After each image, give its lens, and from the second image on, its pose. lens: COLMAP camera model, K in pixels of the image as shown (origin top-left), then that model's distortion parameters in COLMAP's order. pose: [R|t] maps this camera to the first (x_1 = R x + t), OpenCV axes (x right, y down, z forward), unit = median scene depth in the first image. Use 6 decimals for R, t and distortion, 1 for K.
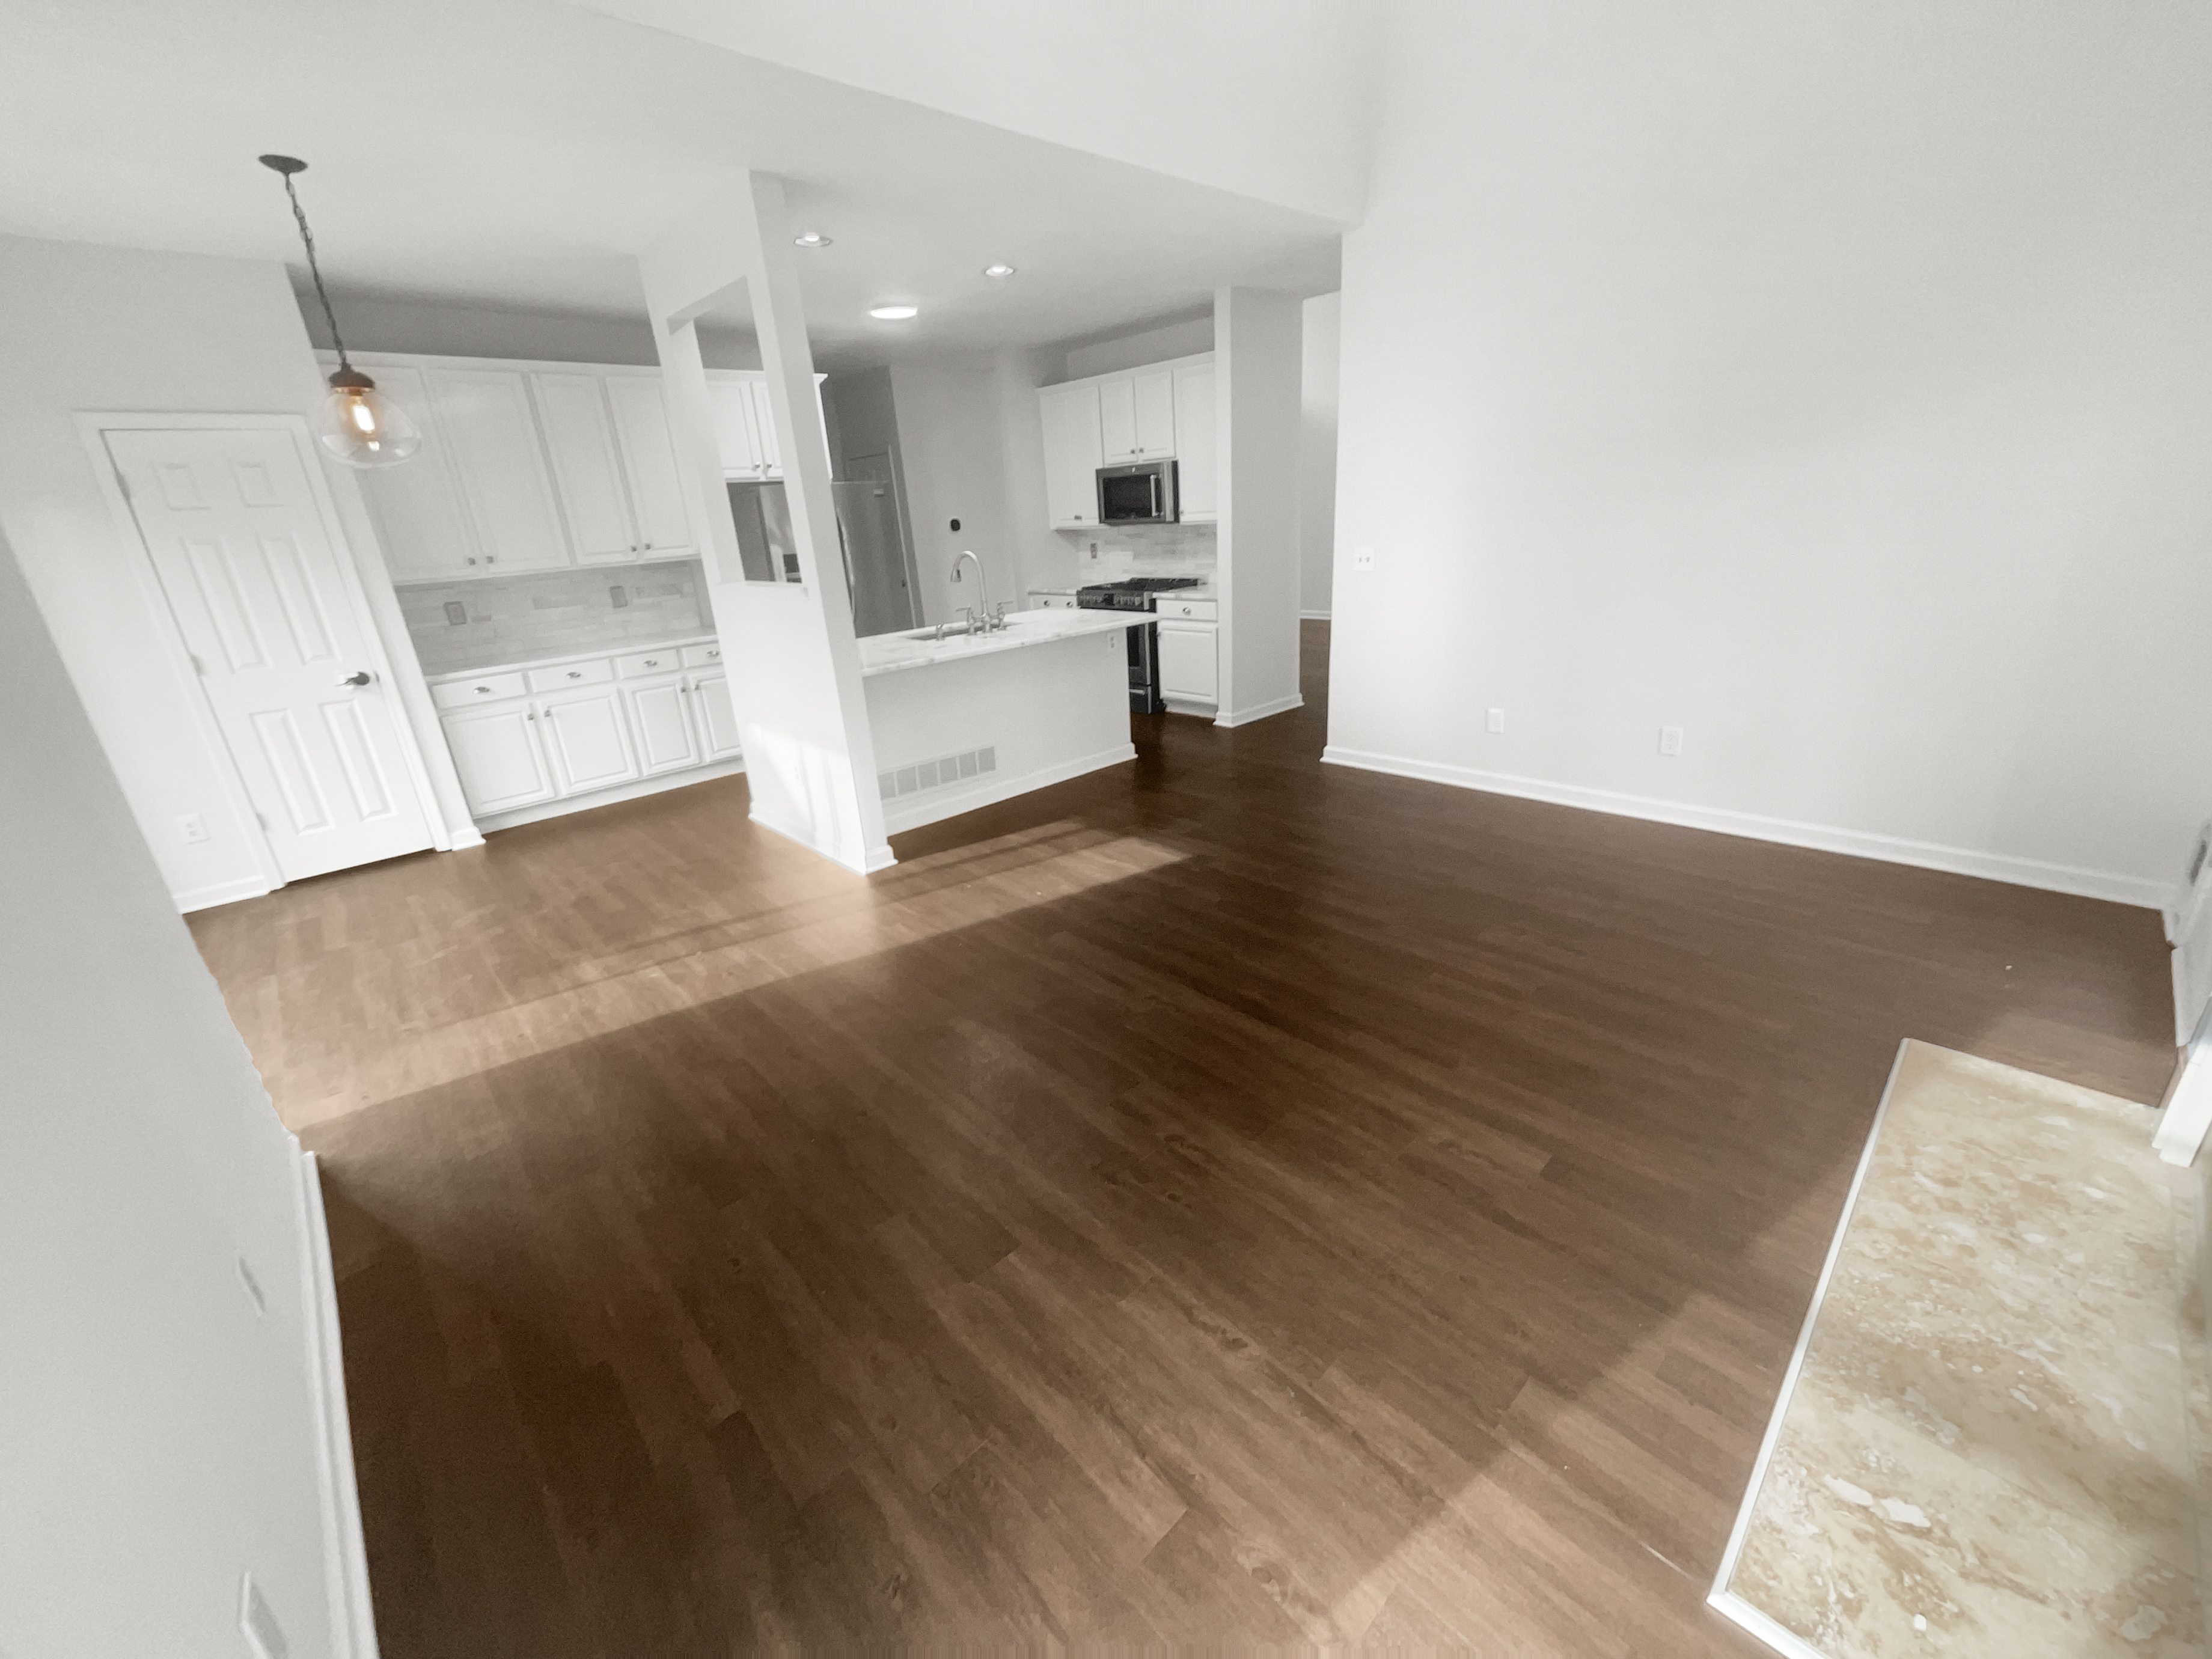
lens RADIAL K [[886.6, 0, 1104.4], [0, 886.6, 832.8], [0, 0, 1]] dist [0.000432, 0.000840]
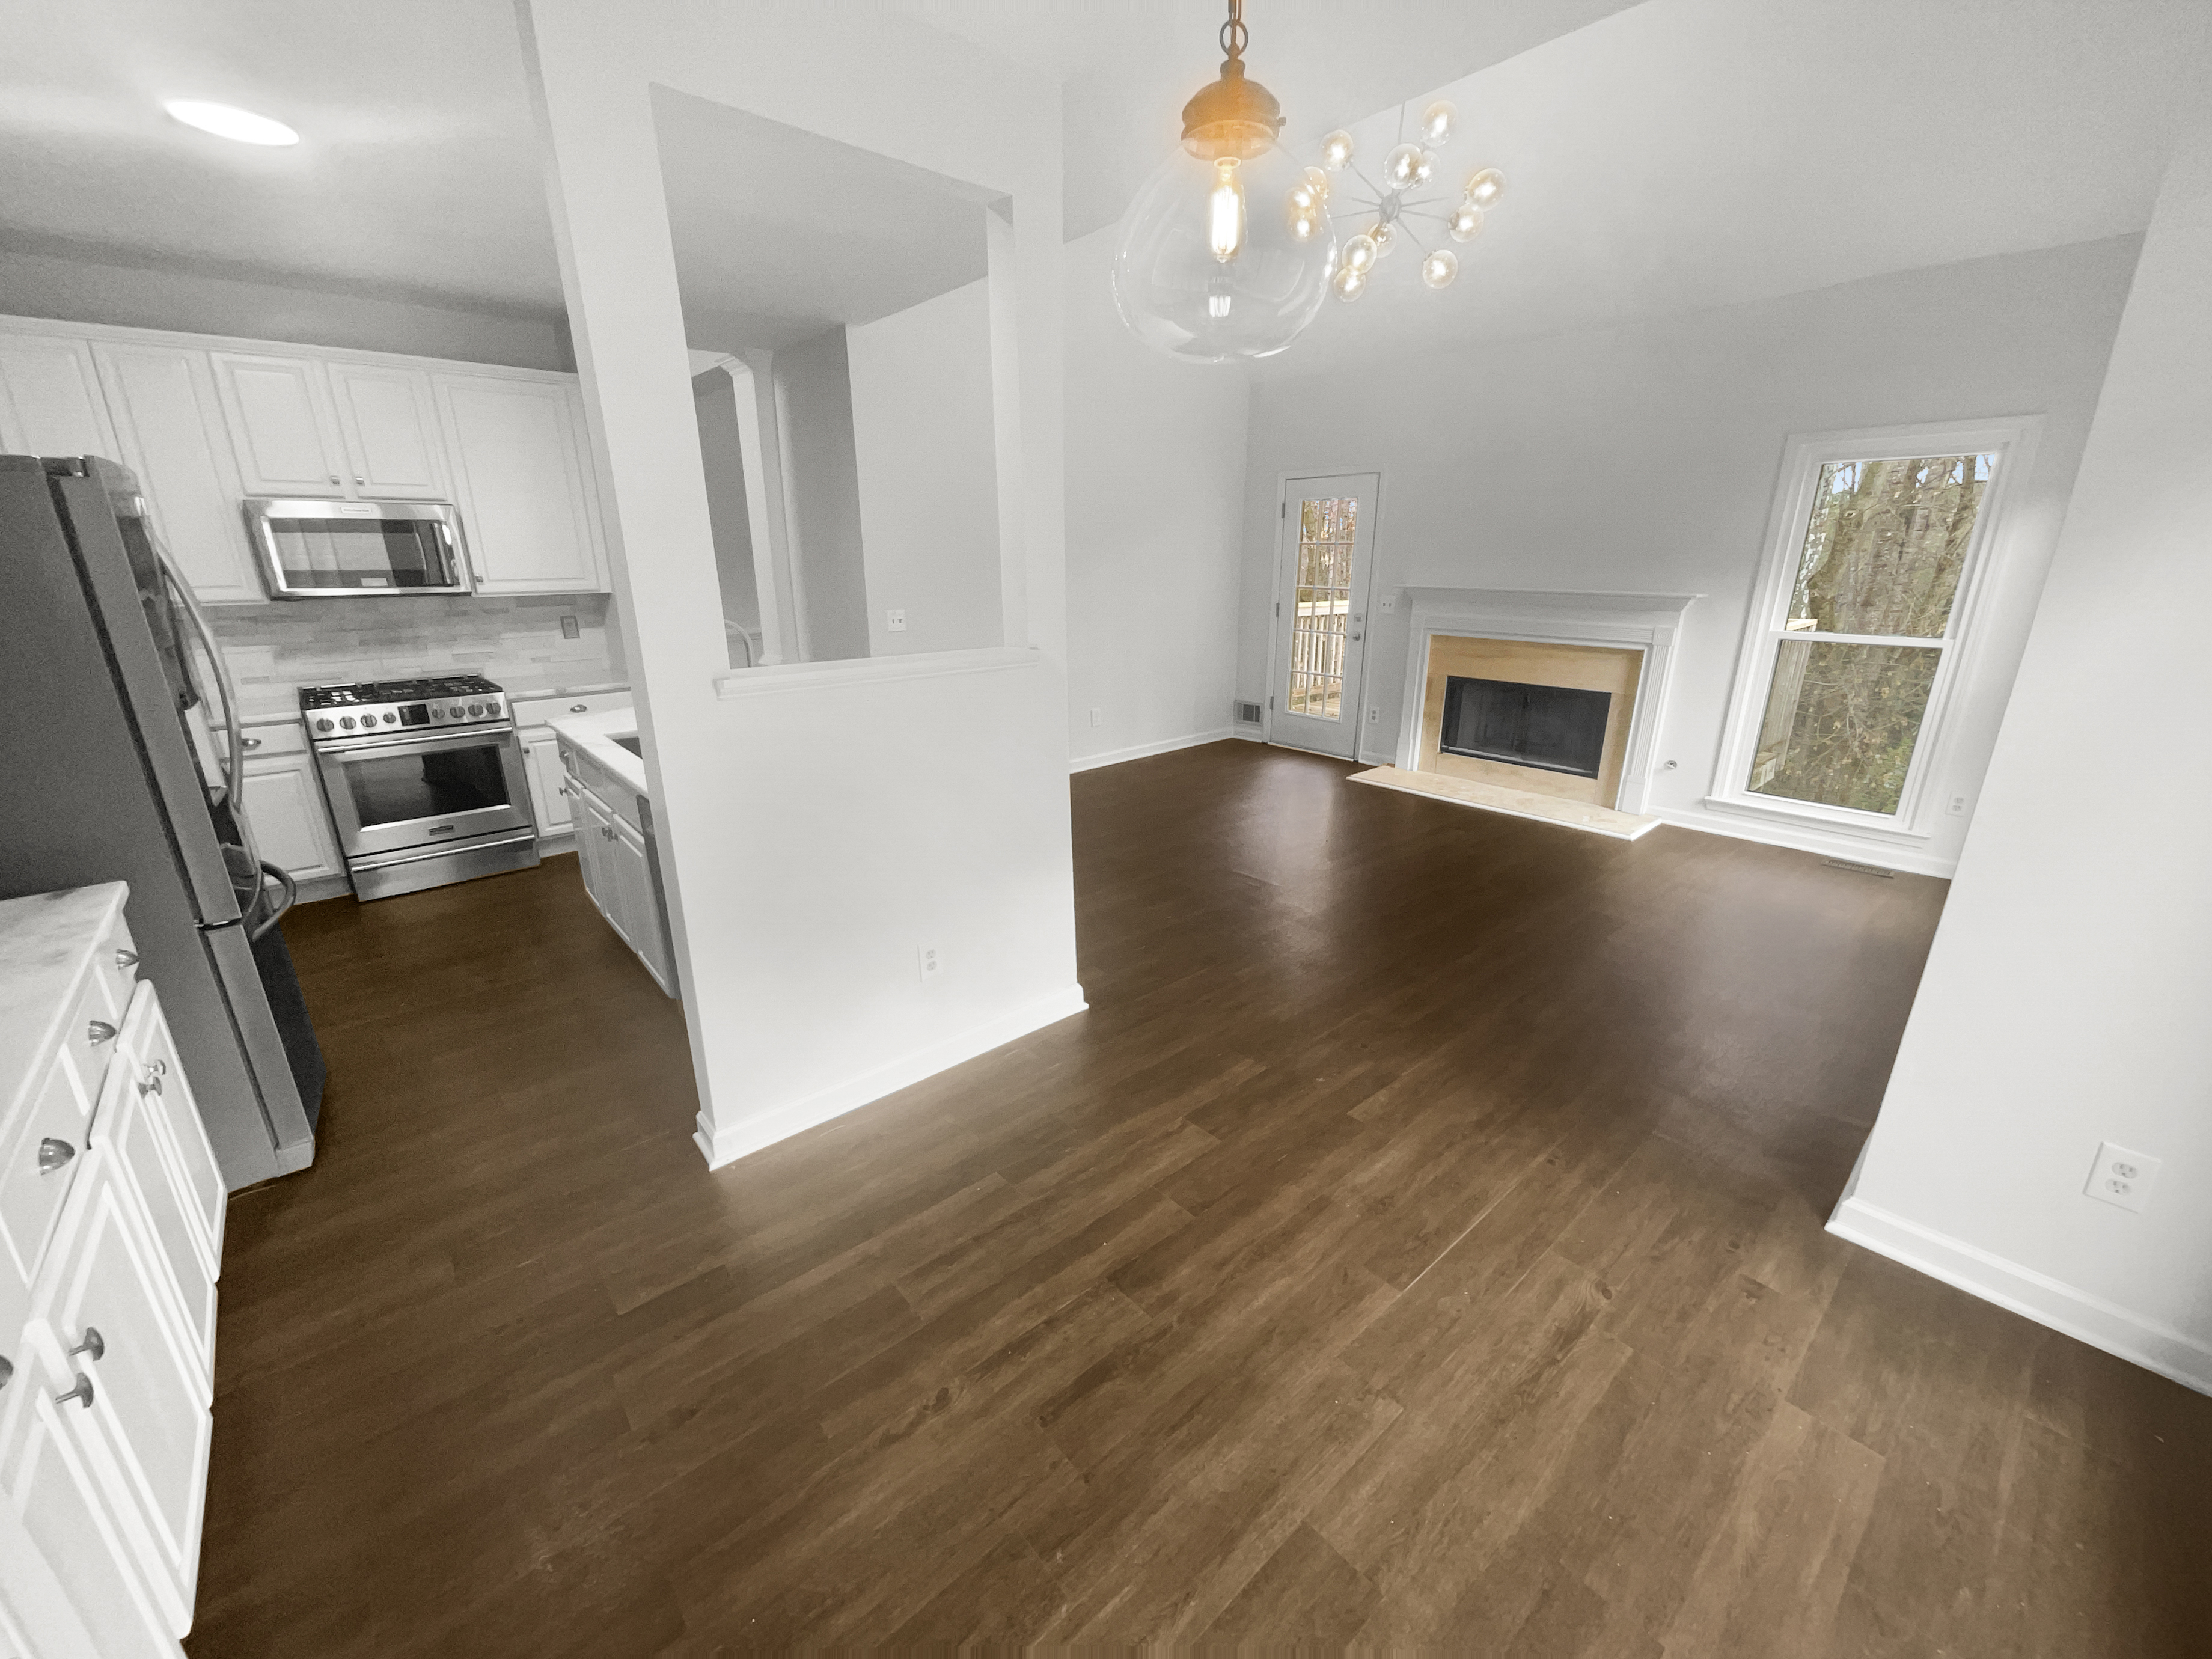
lens RADIAL K [[890.4, 0, 1101.3], [0, 890.4, 830.6], [0, 0, 1]] dist [0.000180, 0.012299]
pose [[0.035101, -0.244200, 0.969089, -0.730368], [0.355046, 0.909477, 0.216318, -0.191495], [-0.934190, 0.336479, 0.118626, 0.626575]]
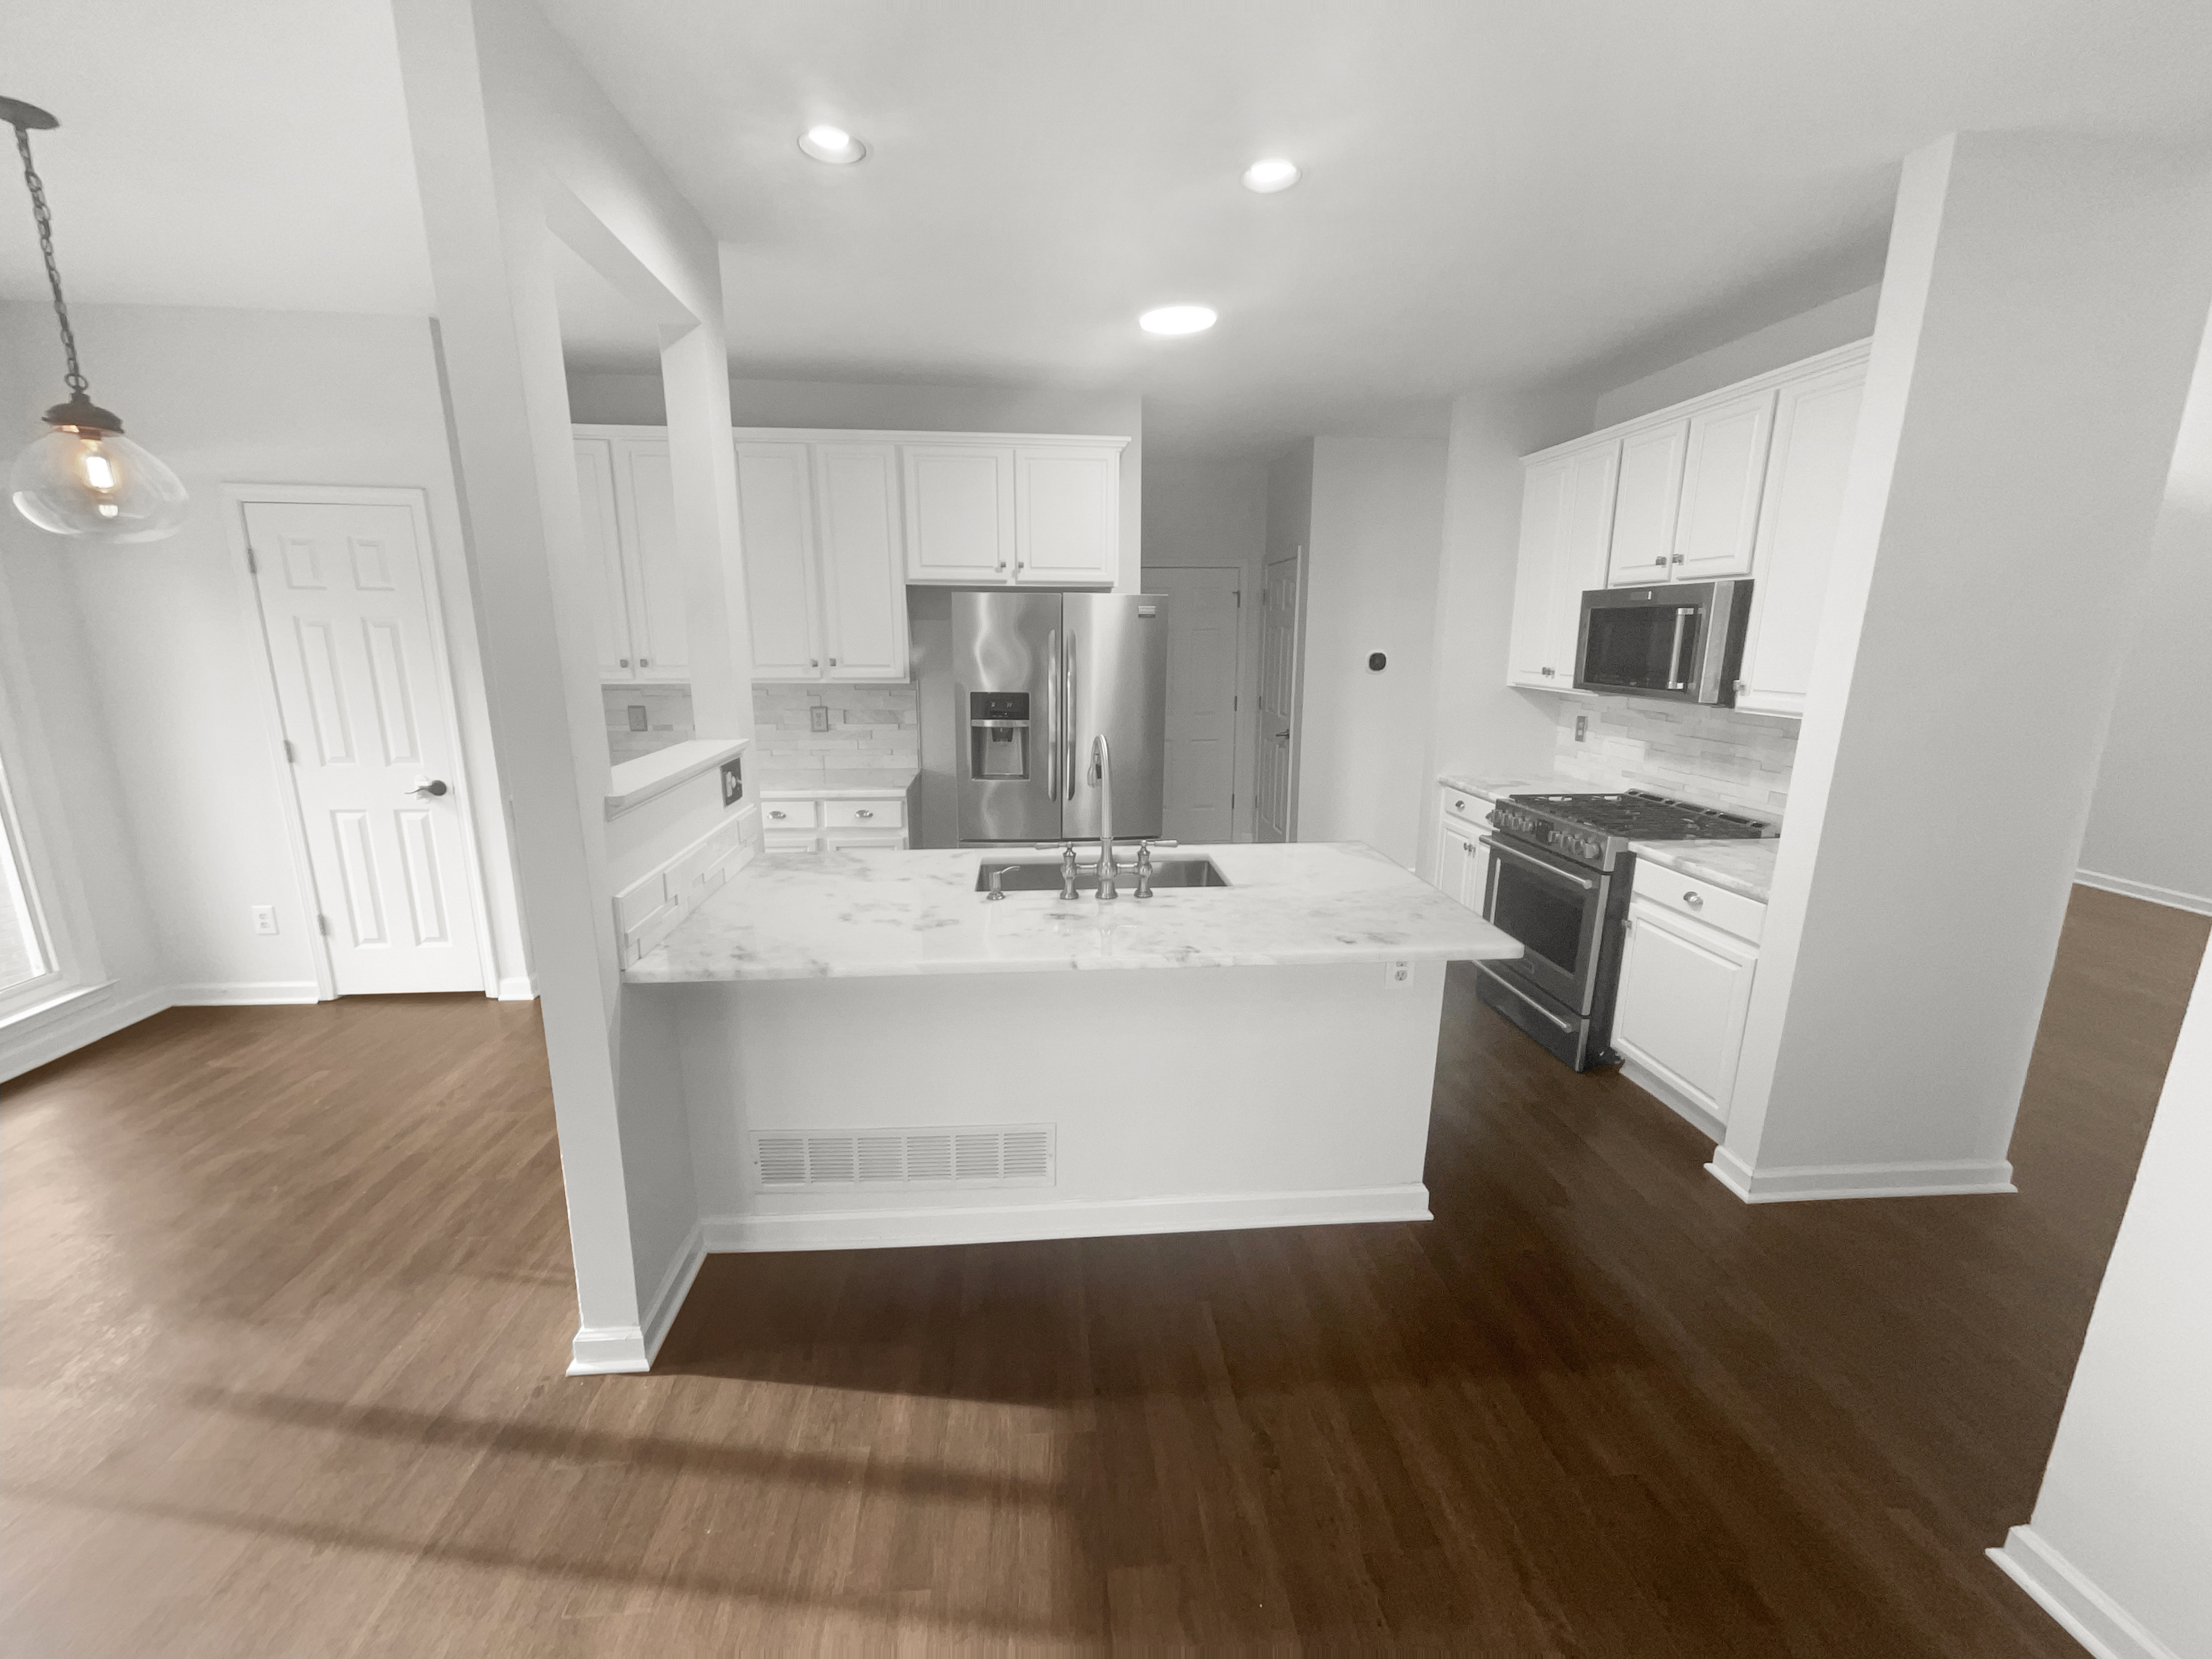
lens RADIAL K [[893.9, 0, 1104.6], [0, 893.9, 824.9], [0, 0, 1]] dist [-0.000055, 0.000641]
pose [[0.785934, 0.197216, -0.586015, 0.134781], [-0.266226, 0.963351, -0.032846, -0.222650], [0.558060, 0.181827, 0.809634, 0.530712]]
